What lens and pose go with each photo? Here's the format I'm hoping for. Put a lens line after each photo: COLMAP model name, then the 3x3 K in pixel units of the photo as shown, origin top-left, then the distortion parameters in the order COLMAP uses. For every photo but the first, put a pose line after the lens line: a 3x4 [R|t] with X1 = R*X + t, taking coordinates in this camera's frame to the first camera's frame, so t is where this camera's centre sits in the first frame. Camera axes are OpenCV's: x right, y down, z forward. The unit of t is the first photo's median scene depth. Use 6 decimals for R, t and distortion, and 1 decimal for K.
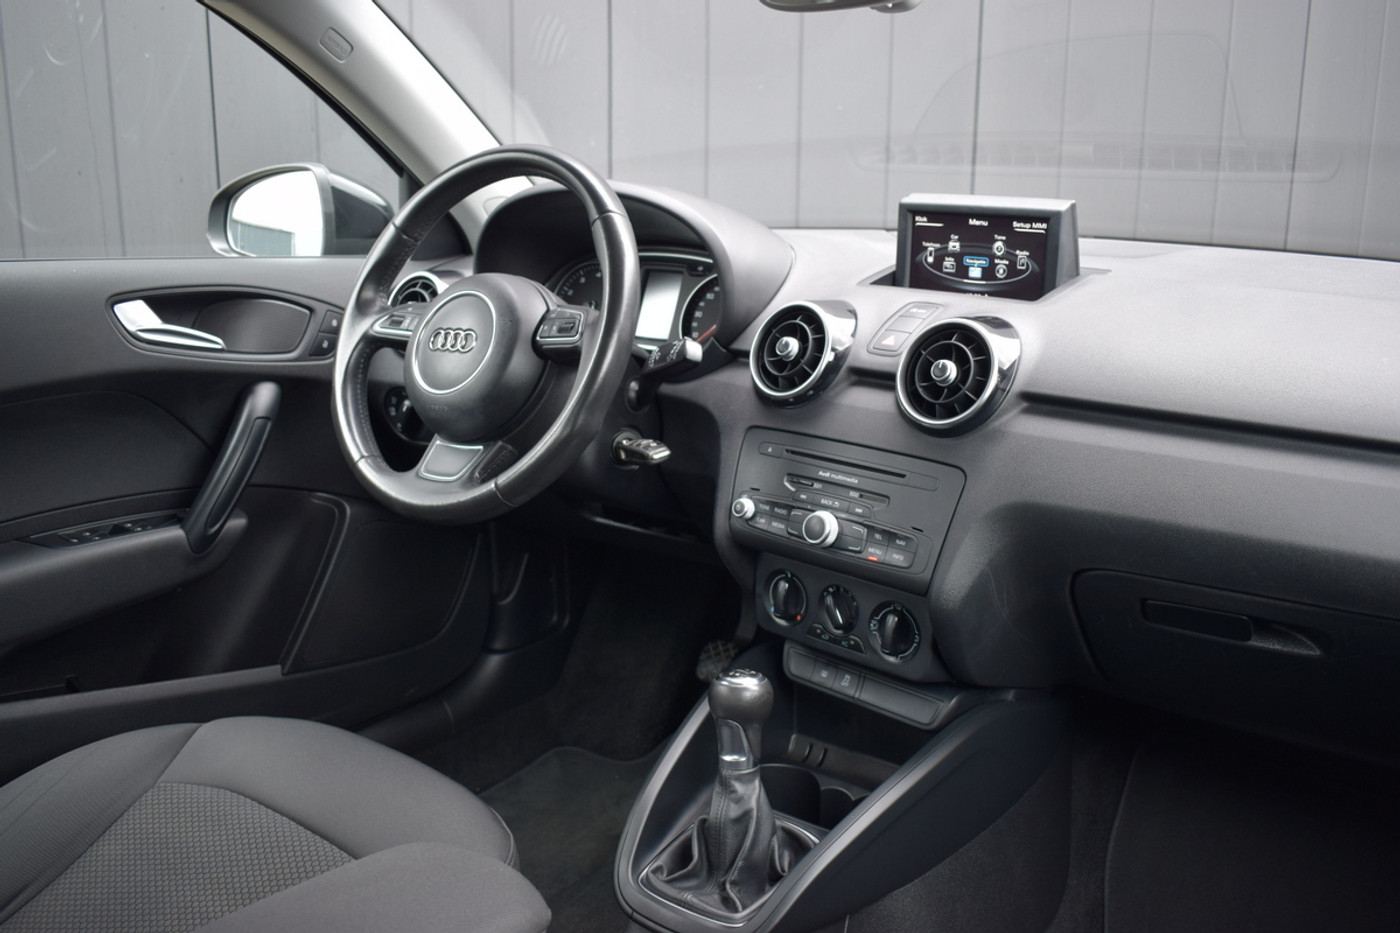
lens RADIAL K [[1221.3, 0, 700.0], [0, 1221.3, 466.5], [0, 0, 1]] dist [-0.096955, -0.001420]
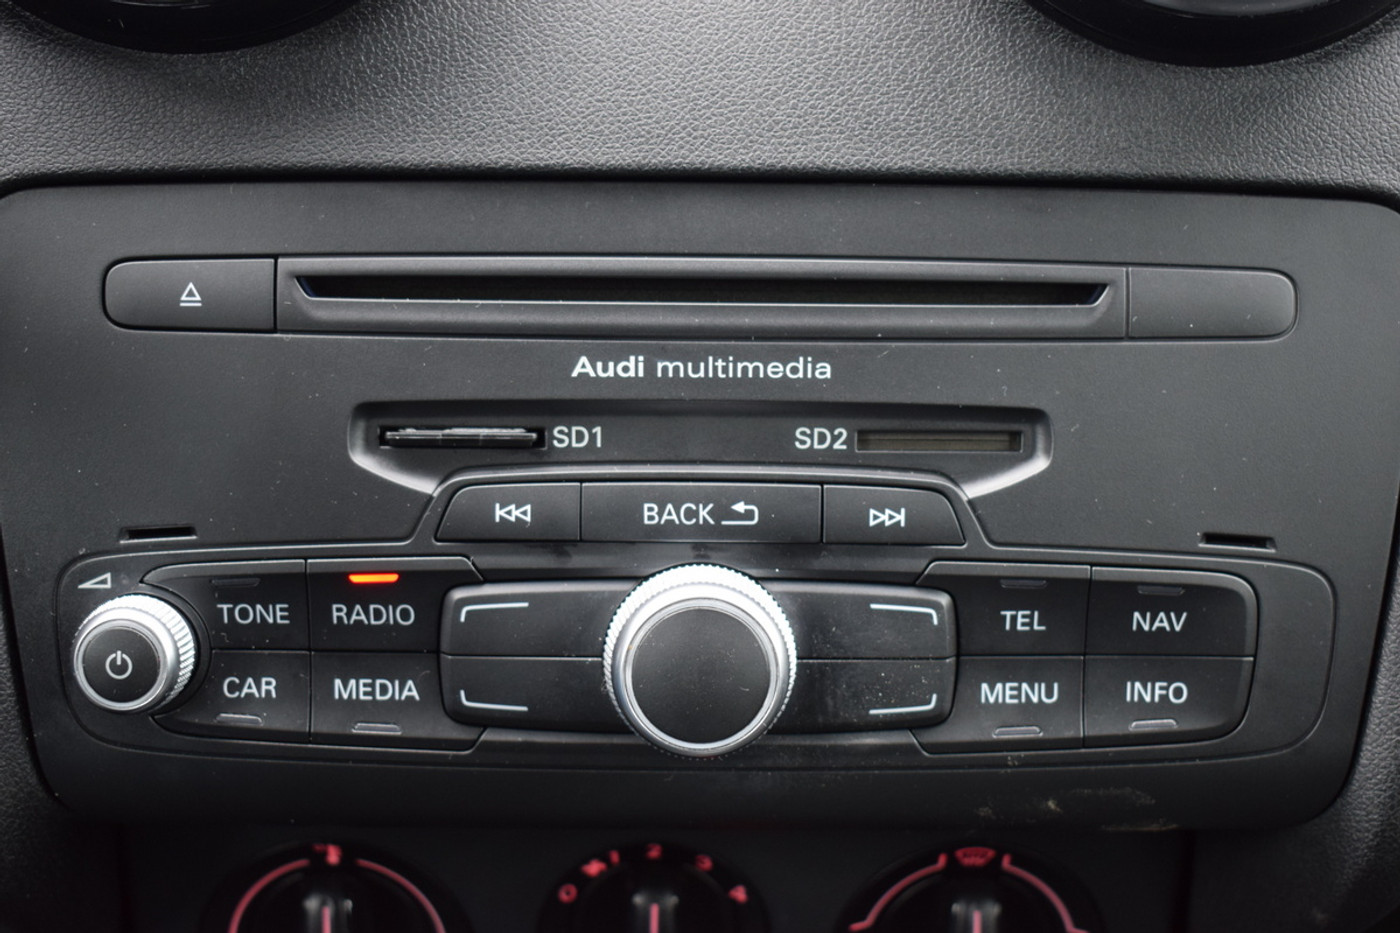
lens RADIAL K [[2161.7, 0, 700.0], [0, 2161.7, 466.5], [0, 0, 1]] dist [-0.007588, -0.009443]
pose [[0.711779, -0.294061, 0.637886, -0.097014], [0.161732, 0.952359, 0.258564, -0.059018], [-0.683530, -0.080874, 0.725428, 0.708486]]
